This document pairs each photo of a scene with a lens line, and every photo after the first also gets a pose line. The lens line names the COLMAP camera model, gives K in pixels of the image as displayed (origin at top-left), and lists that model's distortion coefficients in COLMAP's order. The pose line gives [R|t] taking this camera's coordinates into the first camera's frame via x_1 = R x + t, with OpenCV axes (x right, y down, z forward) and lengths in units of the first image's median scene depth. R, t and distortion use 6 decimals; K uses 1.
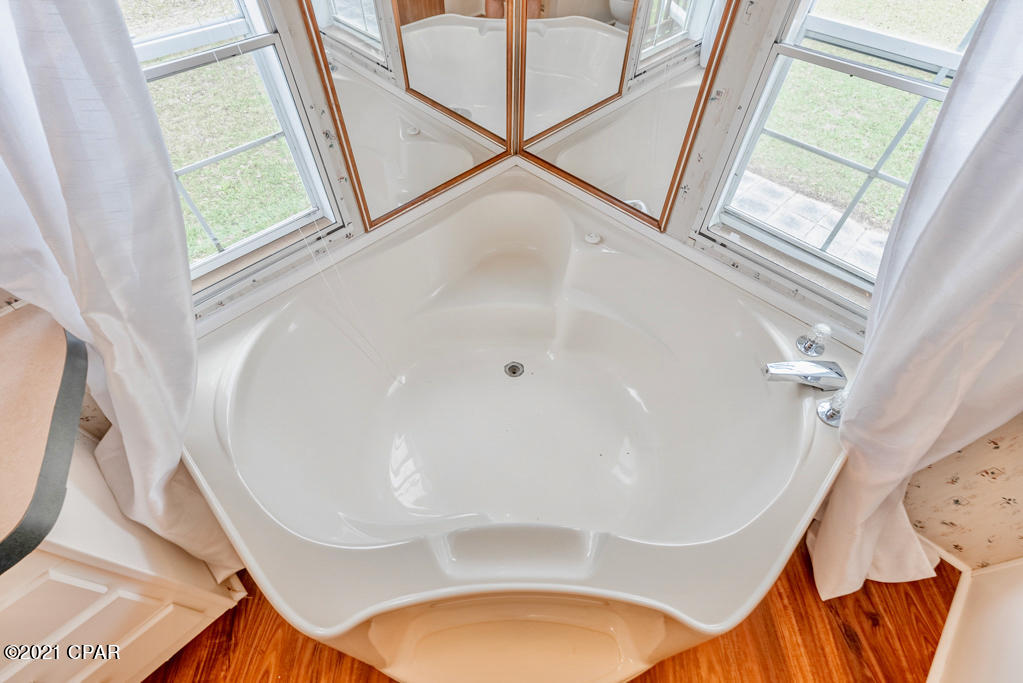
lens RADIAL K [[469.9, 0, 514.8], [0, 469.9, 341.7], [0, 0, 1]] dist [-0.013765, 0.001849]
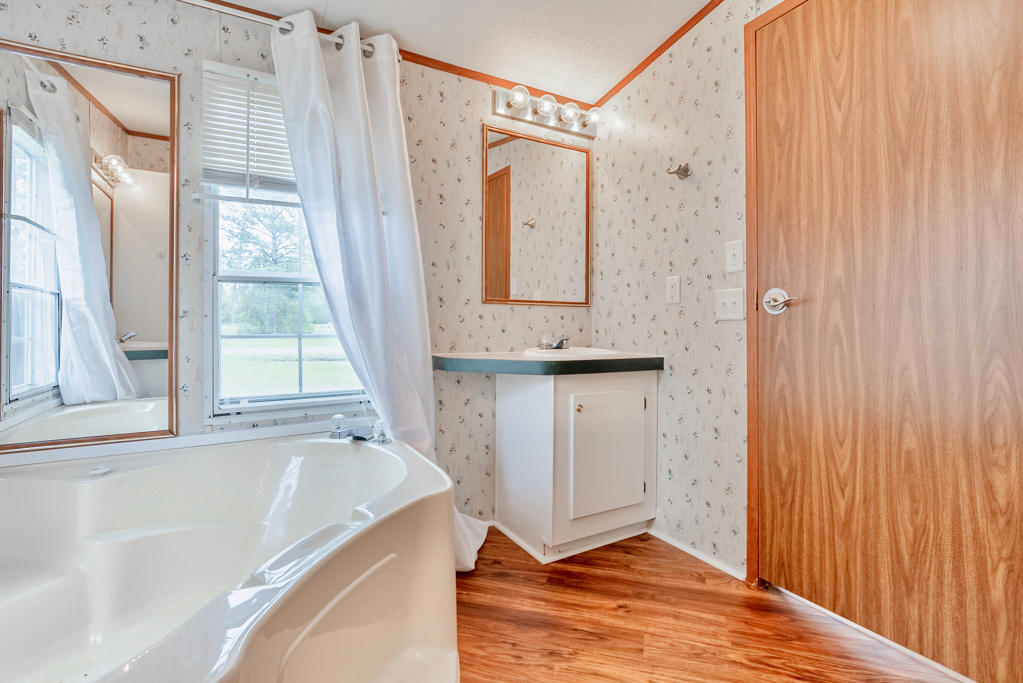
lens RADIAL K [[469.9, 0, 509.8], [0, 469.9, 332.7], [0, 0, 1]] dist [-0.013765, 0.001849]
pose [[0.277270, -0.011649, 0.960722, -0.583030], [0.758402, 0.616551, -0.211403, 0.498068], [-0.589871, 0.787229, 0.179786, 0.165758]]
